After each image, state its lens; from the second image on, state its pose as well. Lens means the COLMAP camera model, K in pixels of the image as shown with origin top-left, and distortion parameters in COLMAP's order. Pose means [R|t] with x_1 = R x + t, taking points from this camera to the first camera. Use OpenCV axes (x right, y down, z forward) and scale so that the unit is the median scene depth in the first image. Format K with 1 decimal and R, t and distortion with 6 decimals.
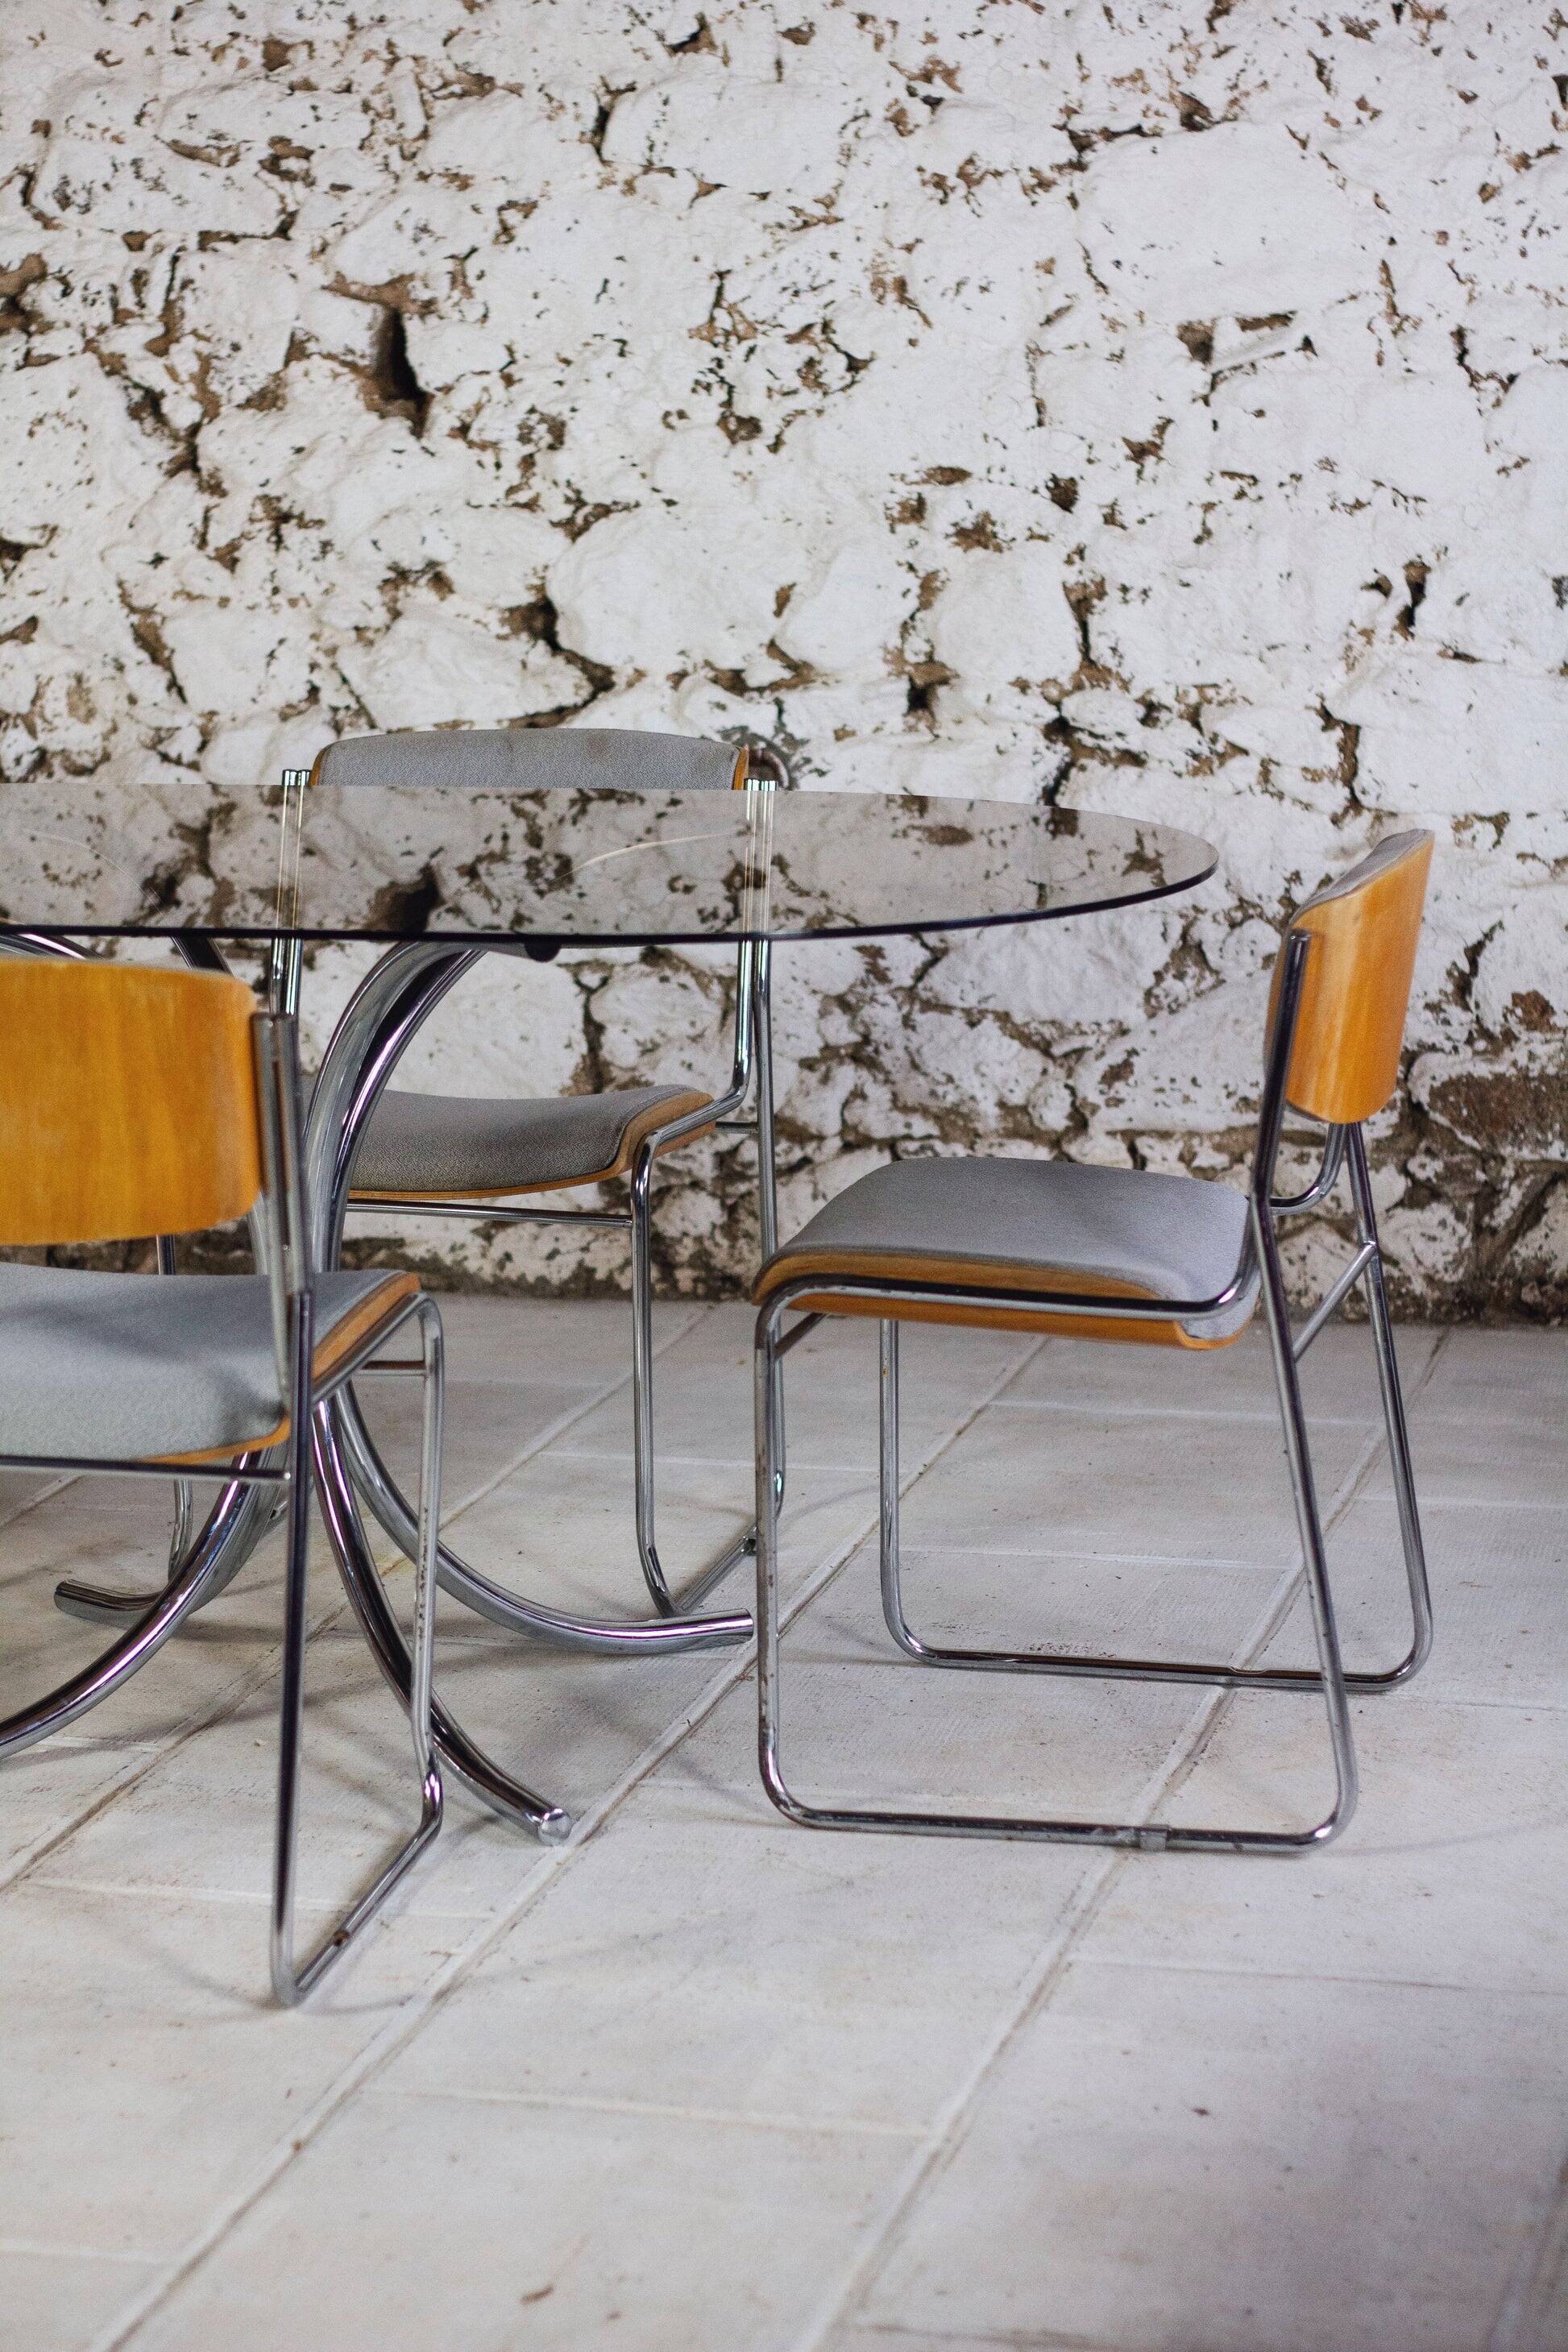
lens RADIAL K [[5585.1, 0, 729.7], [0, 5585.1, 1209.7], [0, 0, 1]] dist [-0.094820, 0.000000]
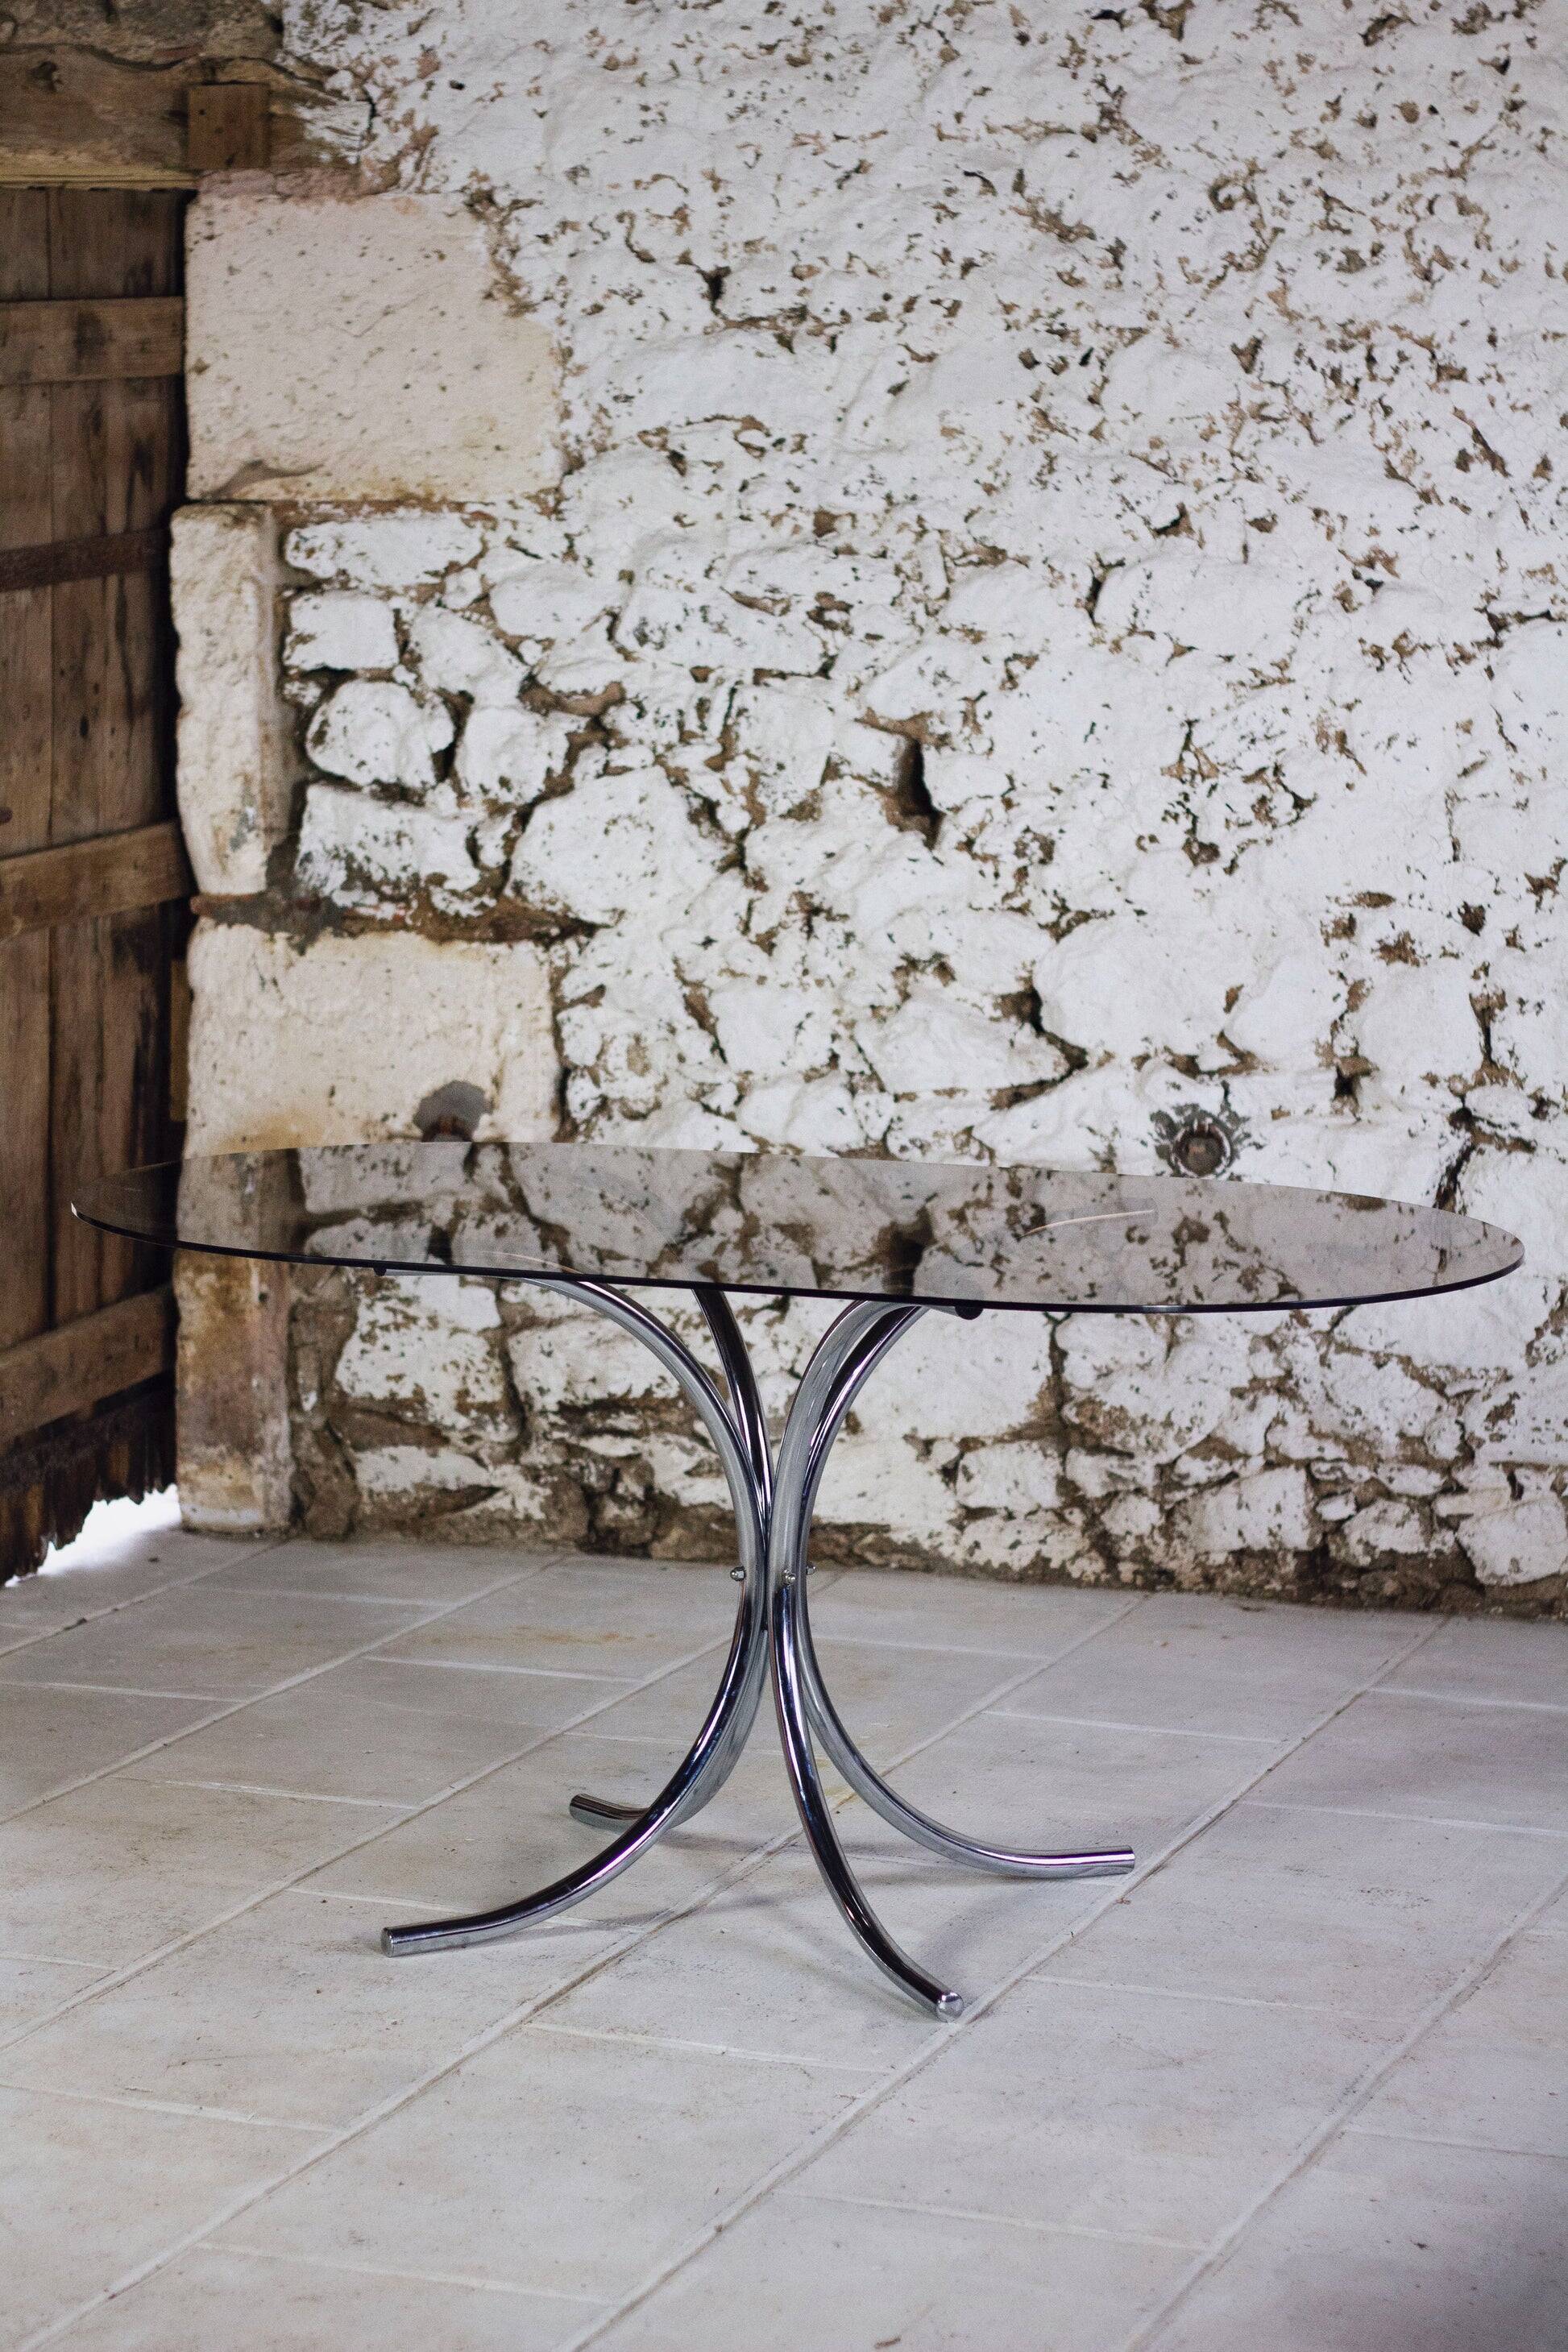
lens RADIAL K [[5585.1, 0, 712.2], [0, 5585.1, 1233.0], [0, 0, 1]] dist [-0.094820, 0.000000]
pose [[0.993056, 0.042685, -0.109630, 0.031907], [-0.047467, 0.998015, -0.041382, -0.005965], [0.107646, 0.046298, 0.993111, -0.180649]]
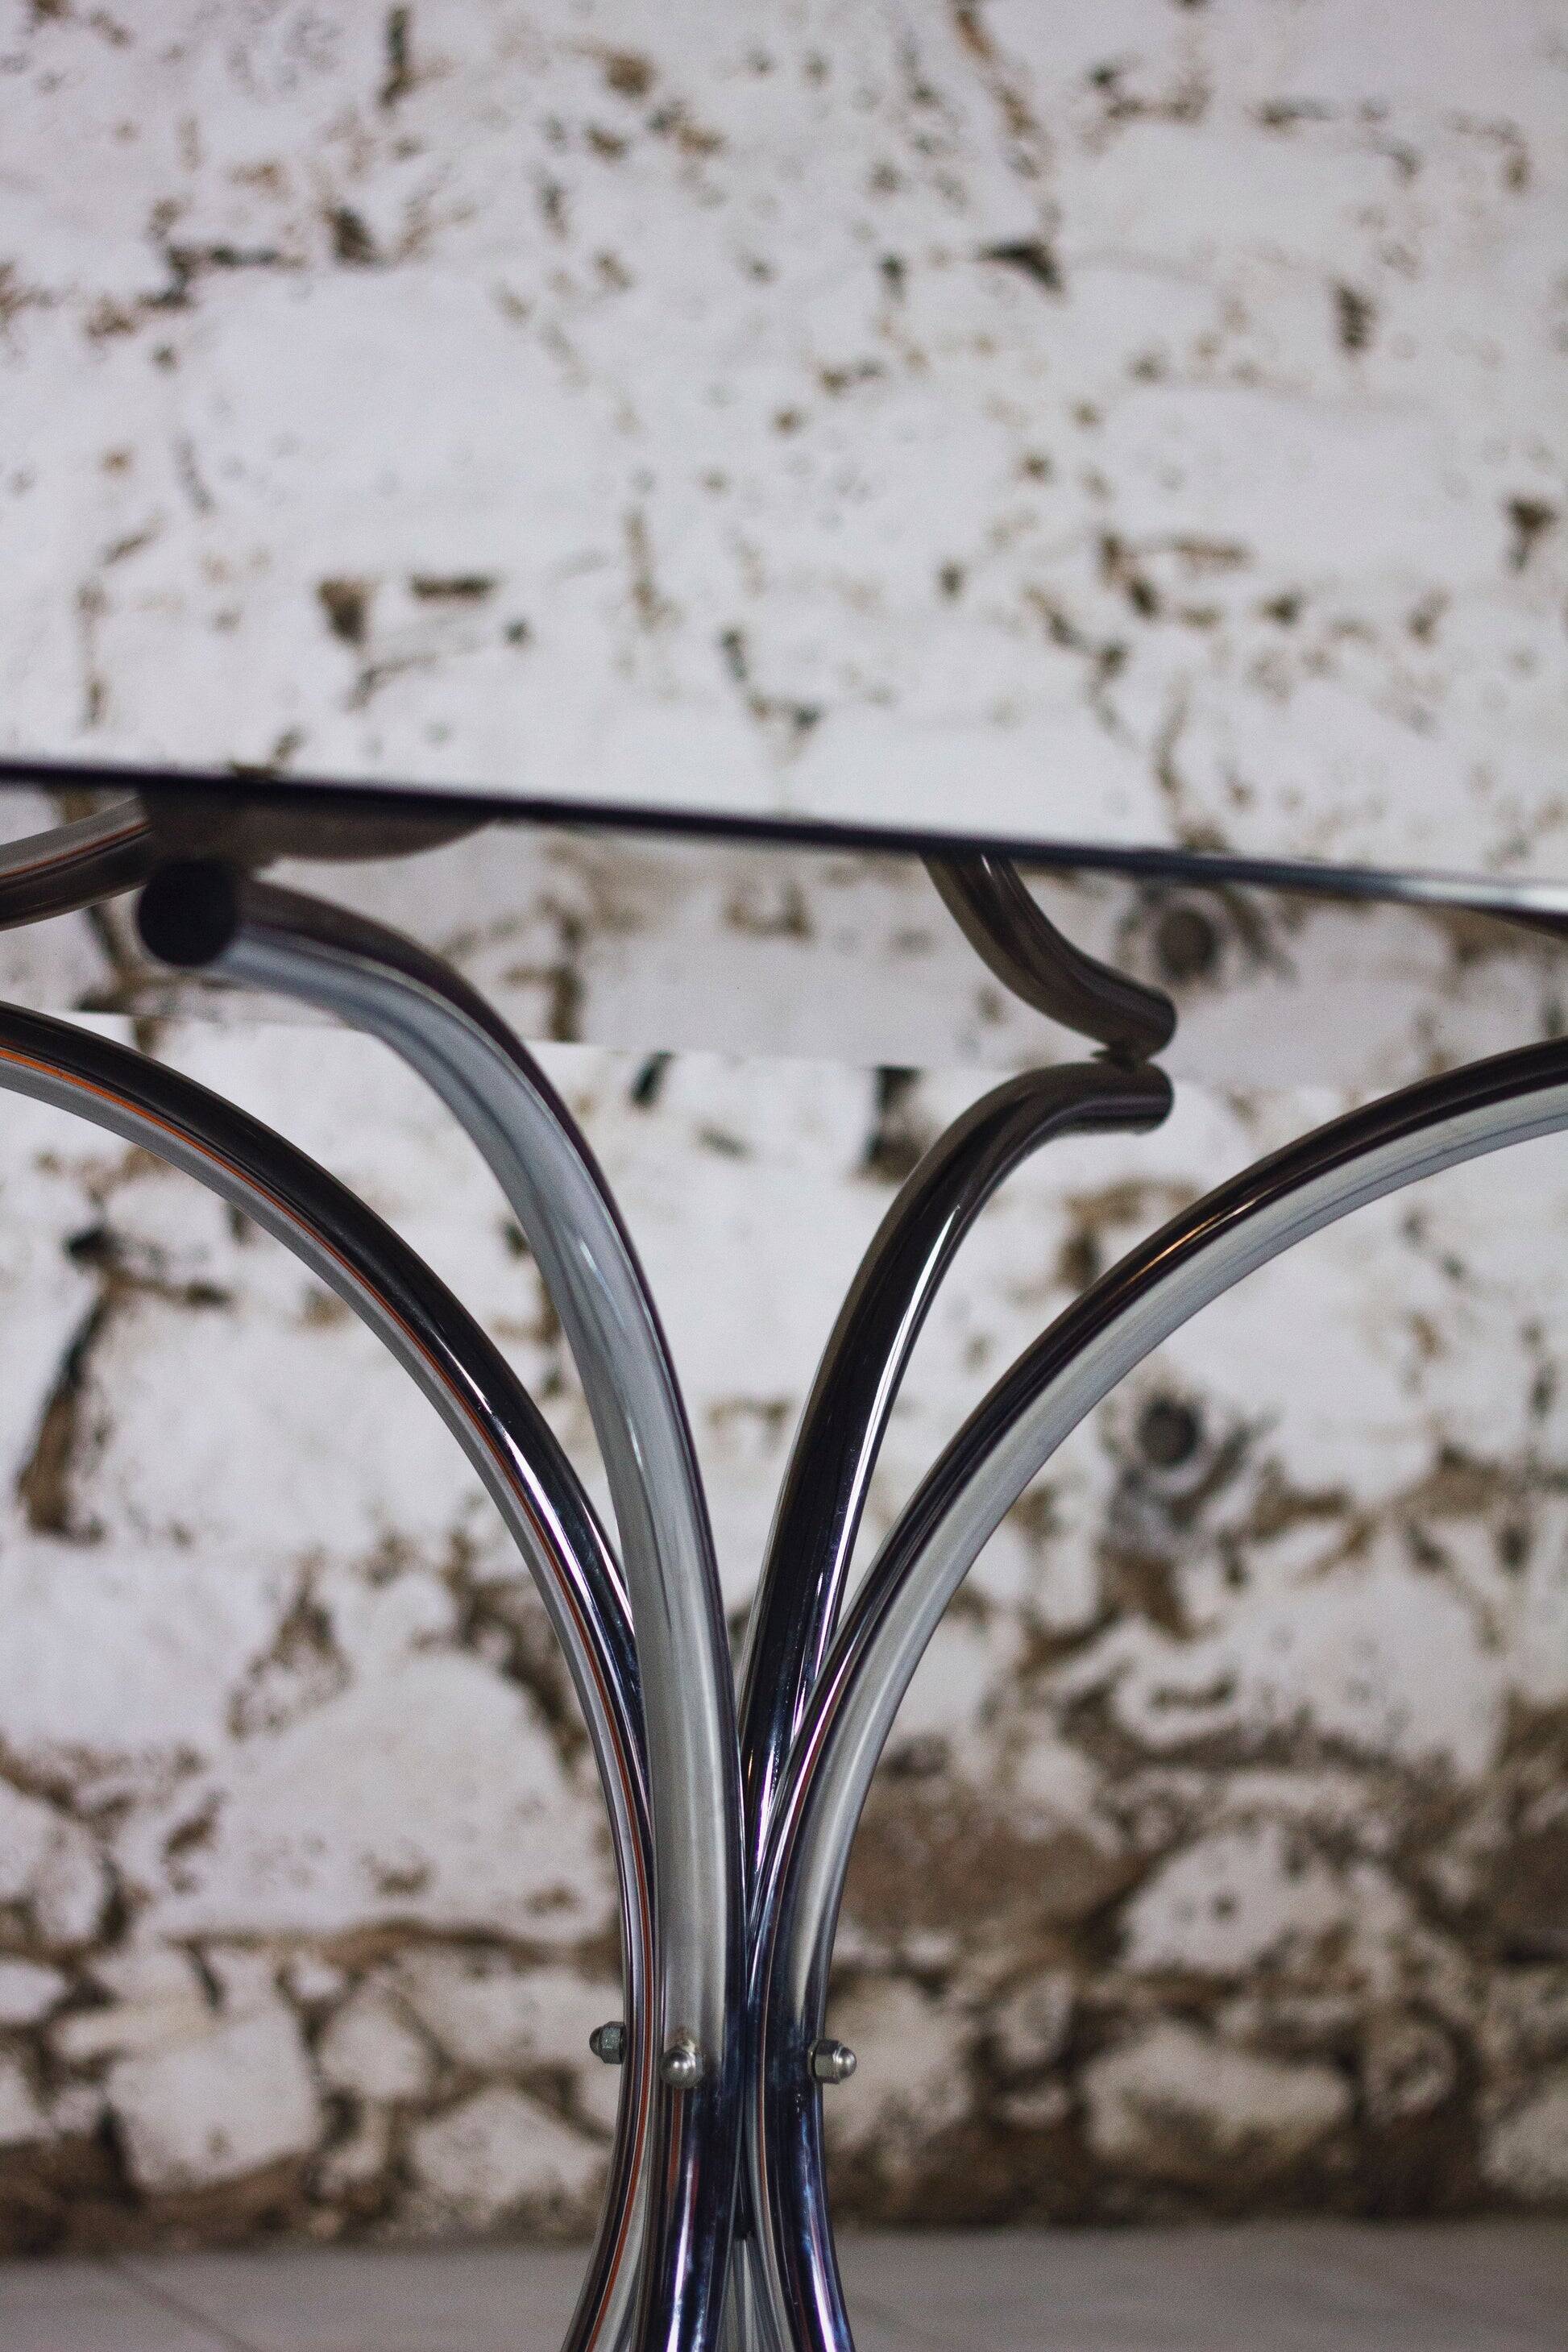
lens RADIAL K [[5585.1, 0, 783.5], [0, 5585.1, 1191.4], [0, 0, 1]] dist [-0.094820, 0.000000]
pose [[0.787439, 0.058653, 0.613595, -0.242945], [0.068984, 0.980823, -0.182285, 0.019853], [-0.612520, 0.185867, 0.768292, 0.505922]]
